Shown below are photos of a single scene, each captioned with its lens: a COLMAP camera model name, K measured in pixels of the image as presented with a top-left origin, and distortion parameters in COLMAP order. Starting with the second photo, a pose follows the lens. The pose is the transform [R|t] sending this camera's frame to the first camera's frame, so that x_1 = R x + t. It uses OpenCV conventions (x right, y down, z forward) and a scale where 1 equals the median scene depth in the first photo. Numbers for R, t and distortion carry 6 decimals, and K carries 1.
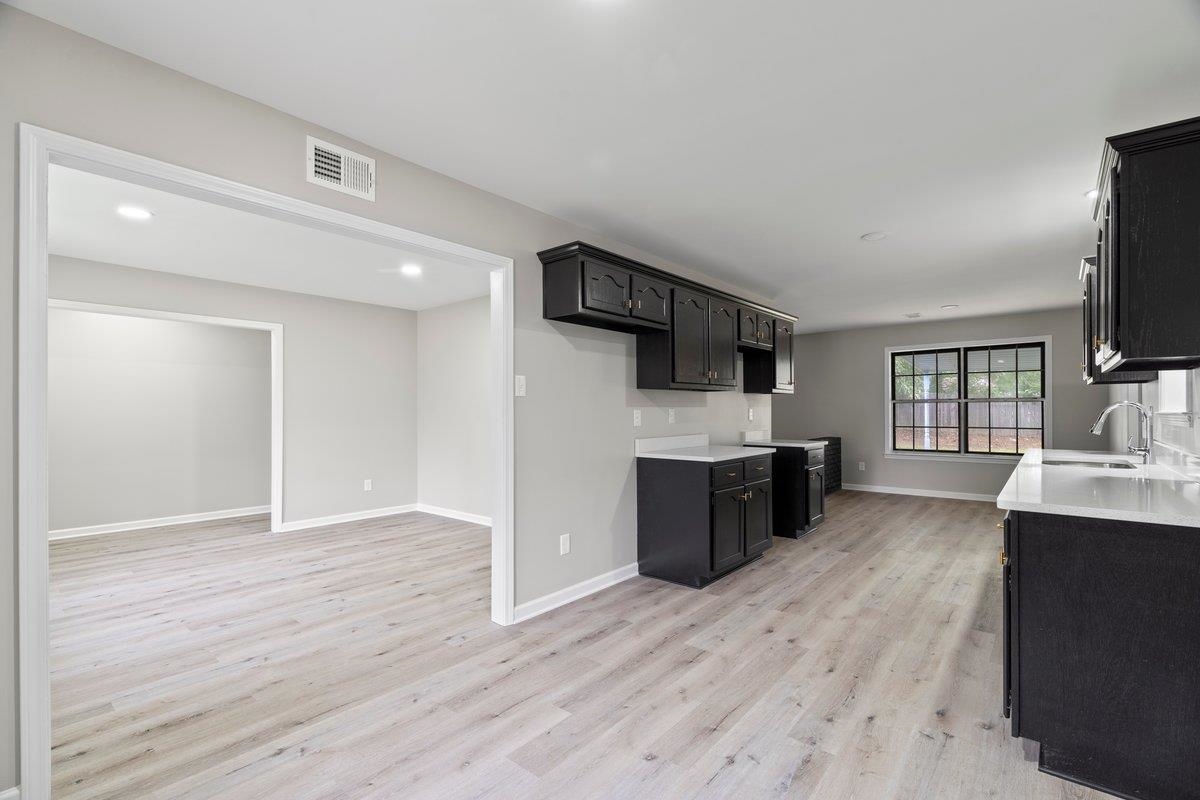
lens RADIAL K [[544.8, 0, 598.1], [0, 544.8, 406.7], [0, 0, 1]] dist [-0.003072, 0.000448]
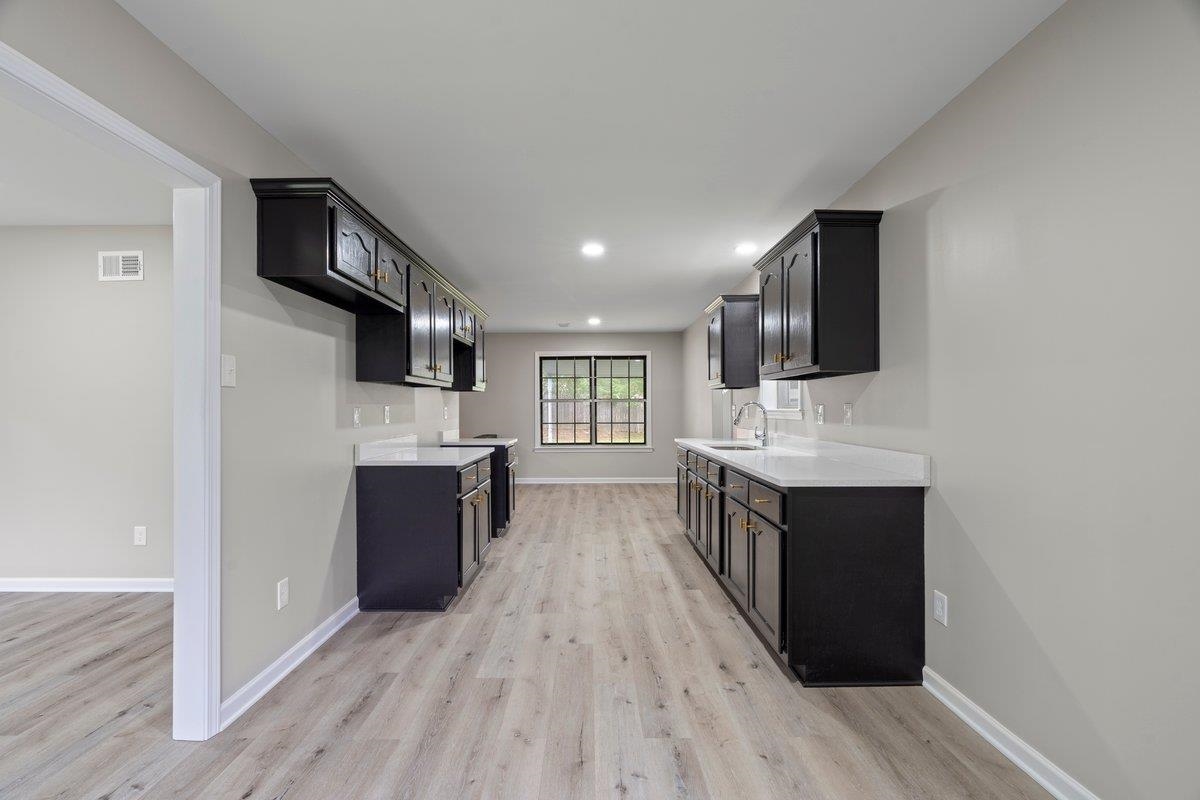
lens RADIAL K [[544.8, 0, 598.1], [0, 544.8, 406.7], [0, 0, 1]] dist [-0.003072, 0.000448]
pose [[0.759516, 0.002022, 0.650485, -0.210993], [-0.003409, 0.999994, 0.000871, 0.002745], [-0.650479, -0.002879, 0.759518, 0.180748]]
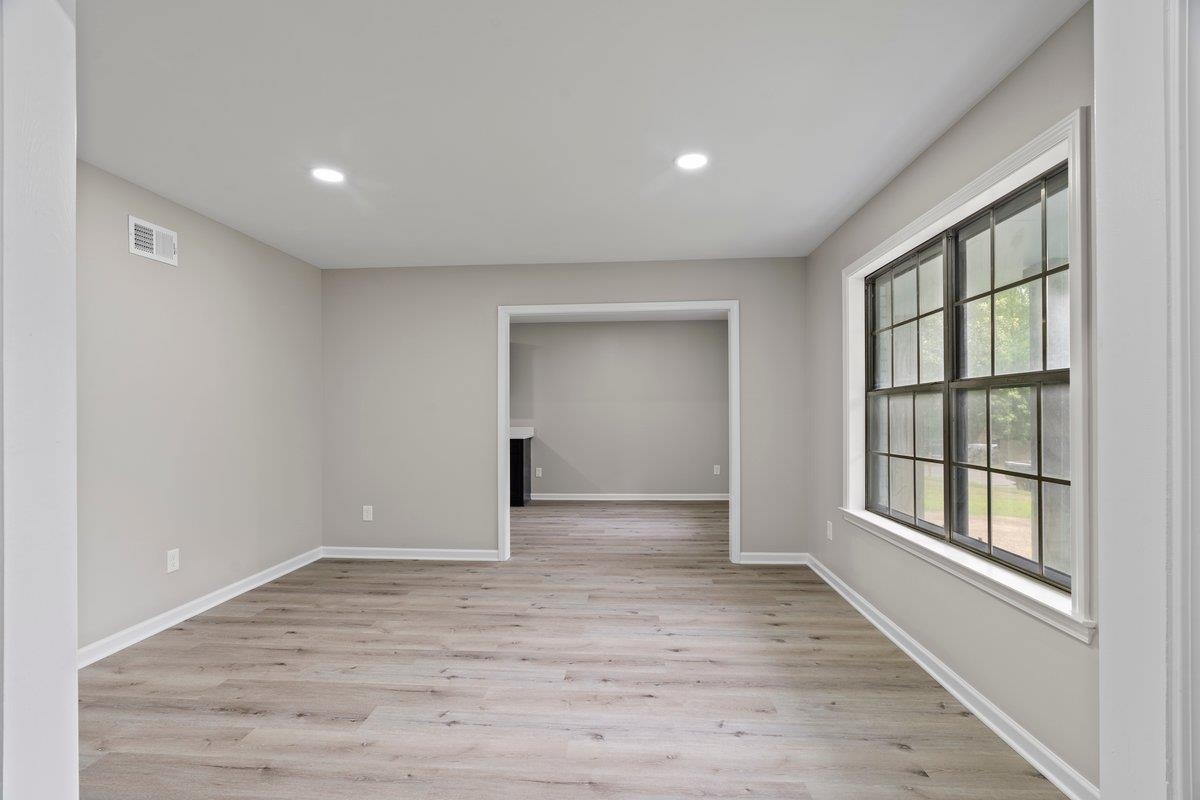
lens RADIAL K [[544.8, 0, 598.1], [0, 544.8, 406.7], [0, 0, 1]] dist [-0.003072, 0.000448]
pose [[-0.602892, 0.014108, 0.797698, -1.323706], [0.003564, 0.999881, -0.014990, 0.015729], [-0.797815, -0.006194, -0.602871, 1.500326]]
